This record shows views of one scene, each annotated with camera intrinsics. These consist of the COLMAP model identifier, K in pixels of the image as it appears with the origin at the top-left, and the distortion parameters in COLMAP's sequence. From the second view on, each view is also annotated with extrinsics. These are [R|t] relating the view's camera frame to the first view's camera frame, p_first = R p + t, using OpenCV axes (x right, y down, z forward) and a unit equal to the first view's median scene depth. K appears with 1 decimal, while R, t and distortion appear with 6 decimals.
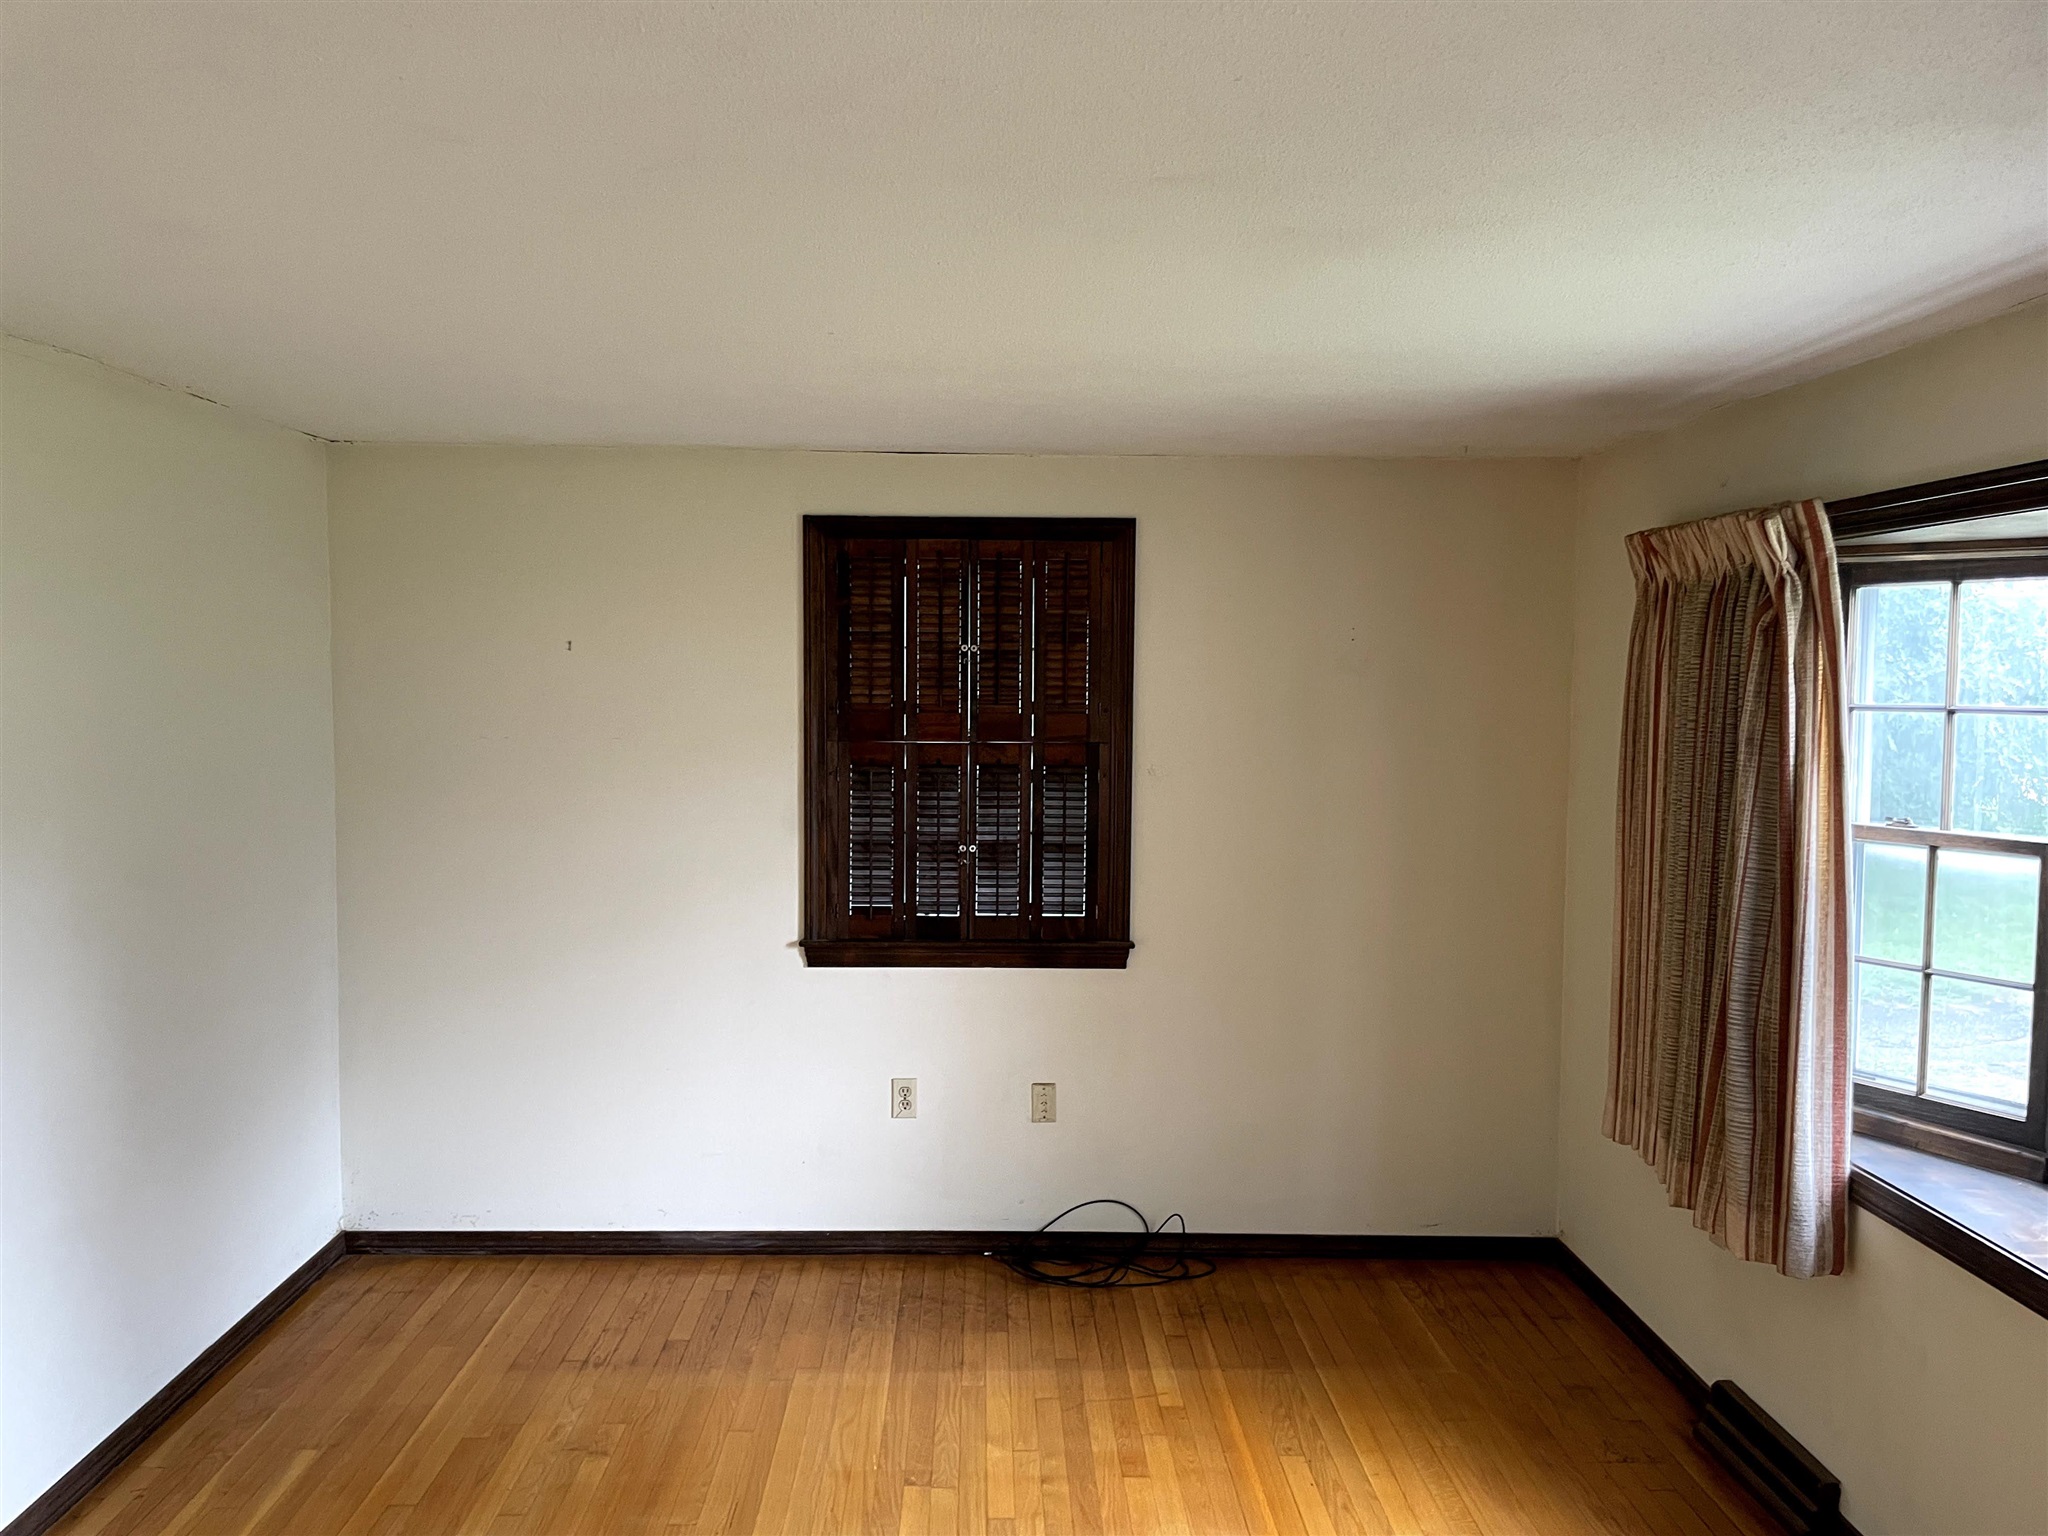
lens RADIAL K [[1554.5, 0, 1017.9], [0, 1554.5, 766.8], [0, 0, 1]] dist [0.084394, -0.103150]
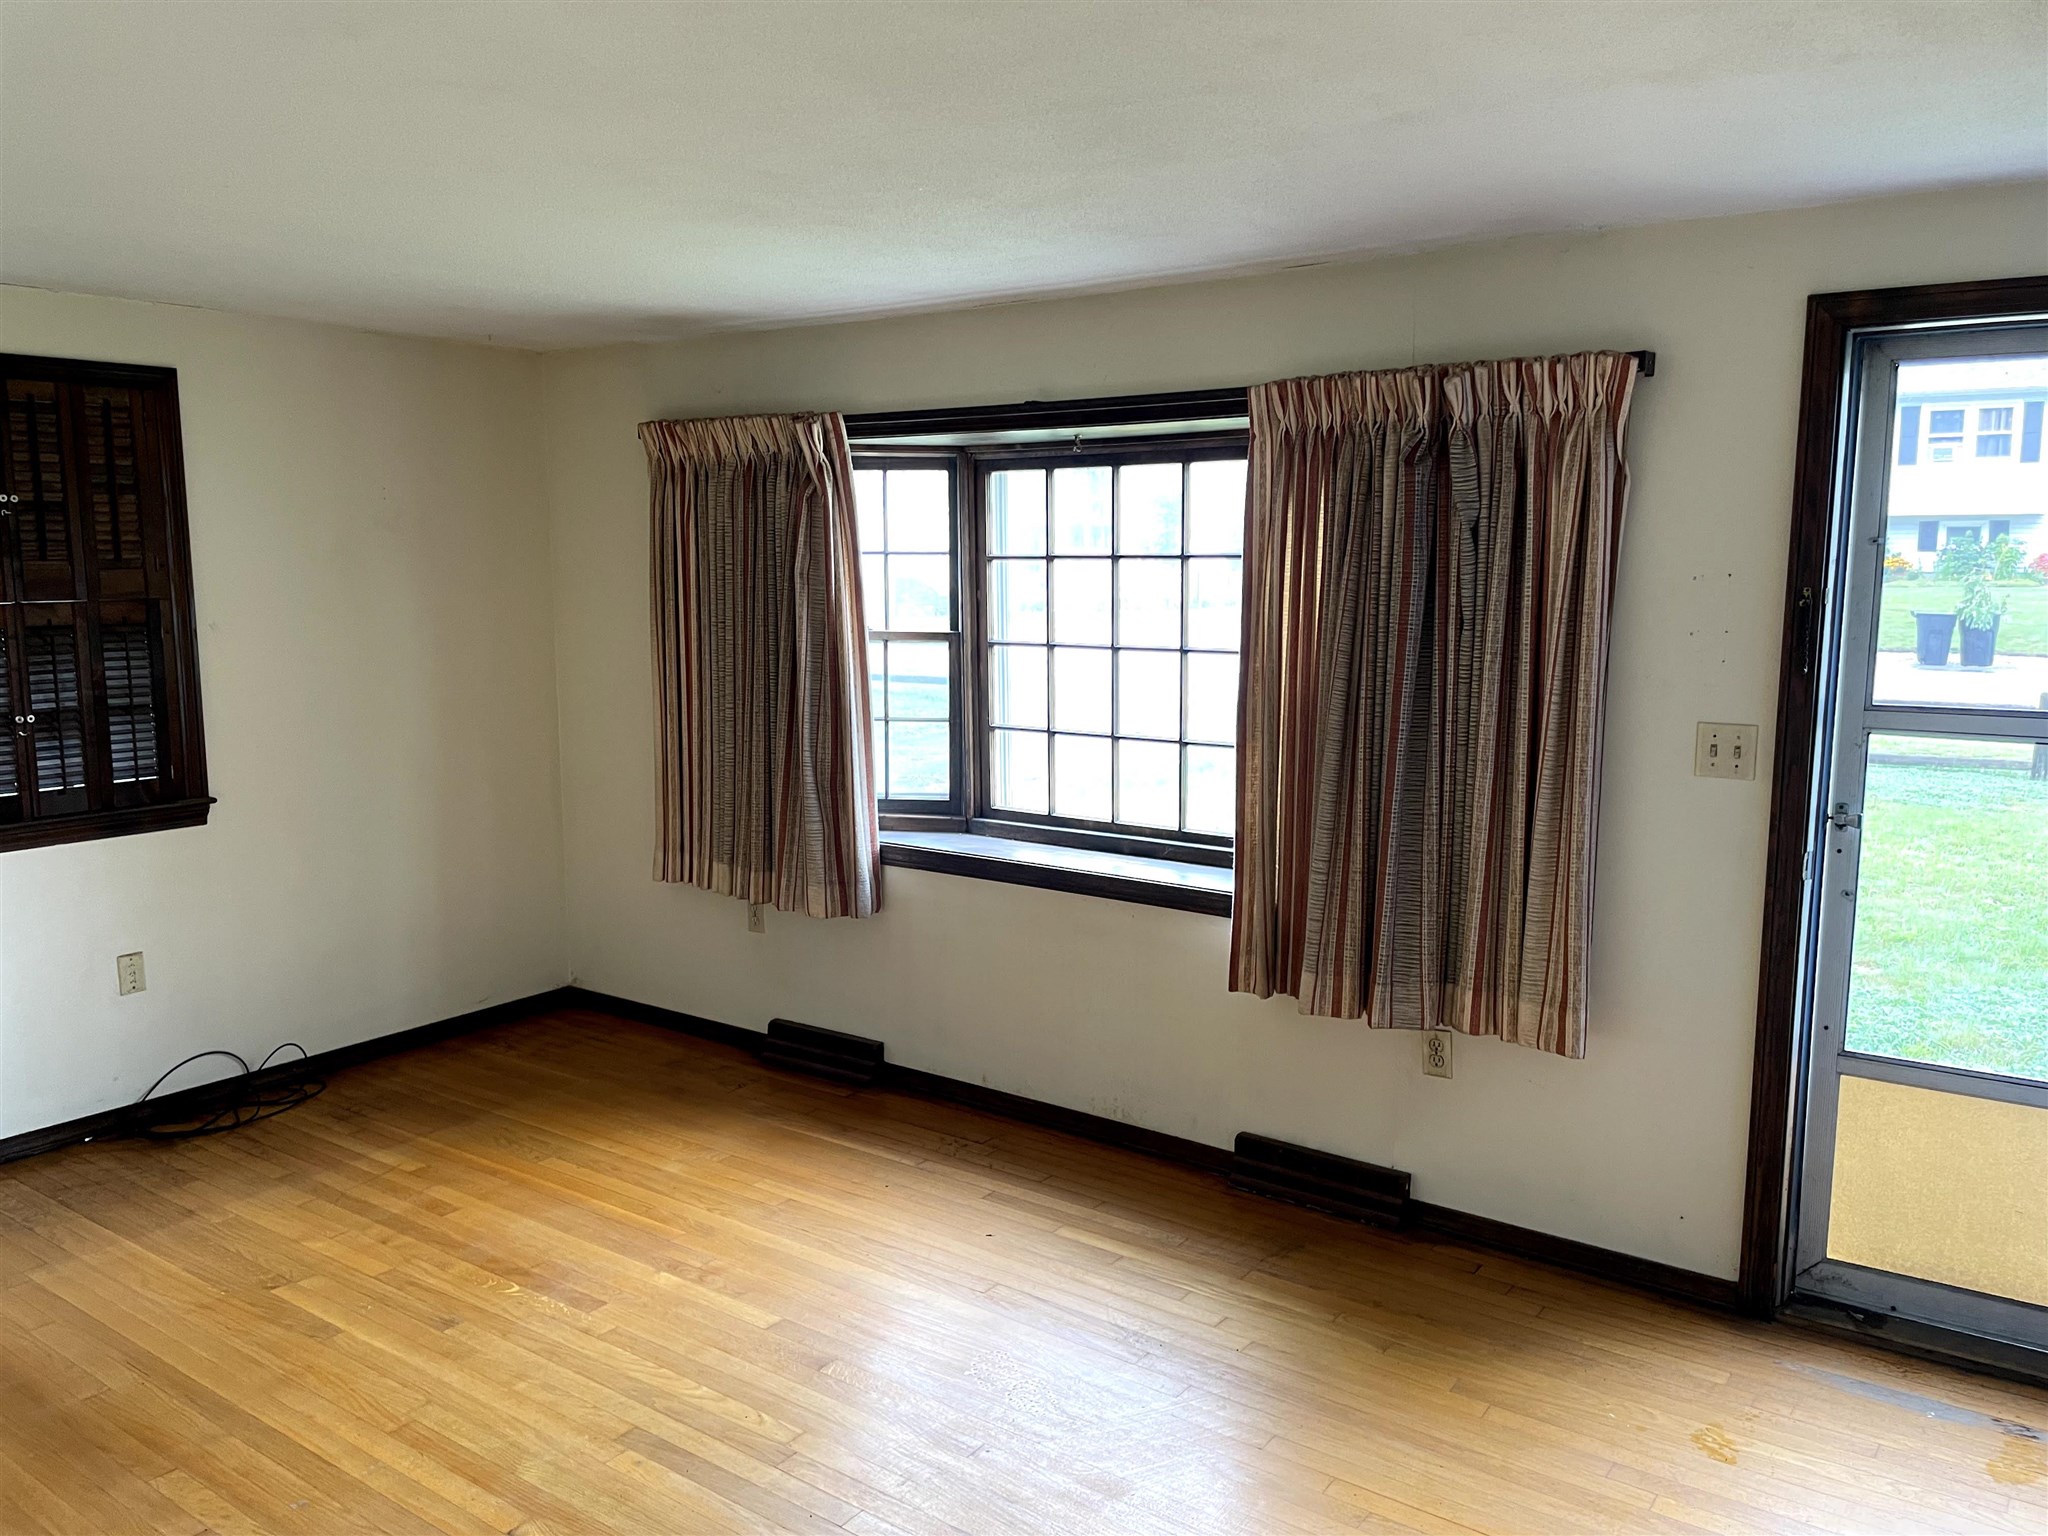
lens RADIAL K [[1554.5, 0, 1028.4], [0, 1554.5, 764.0], [0, 0, 1]] dist [0.084394, -0.103150]
pose [[0.594663, -0.117680, 0.795316, -0.453840], [0.053267, 0.992823, 0.107076, 0.011001], [-0.802208, -0.021310, 0.596664, -0.035802]]
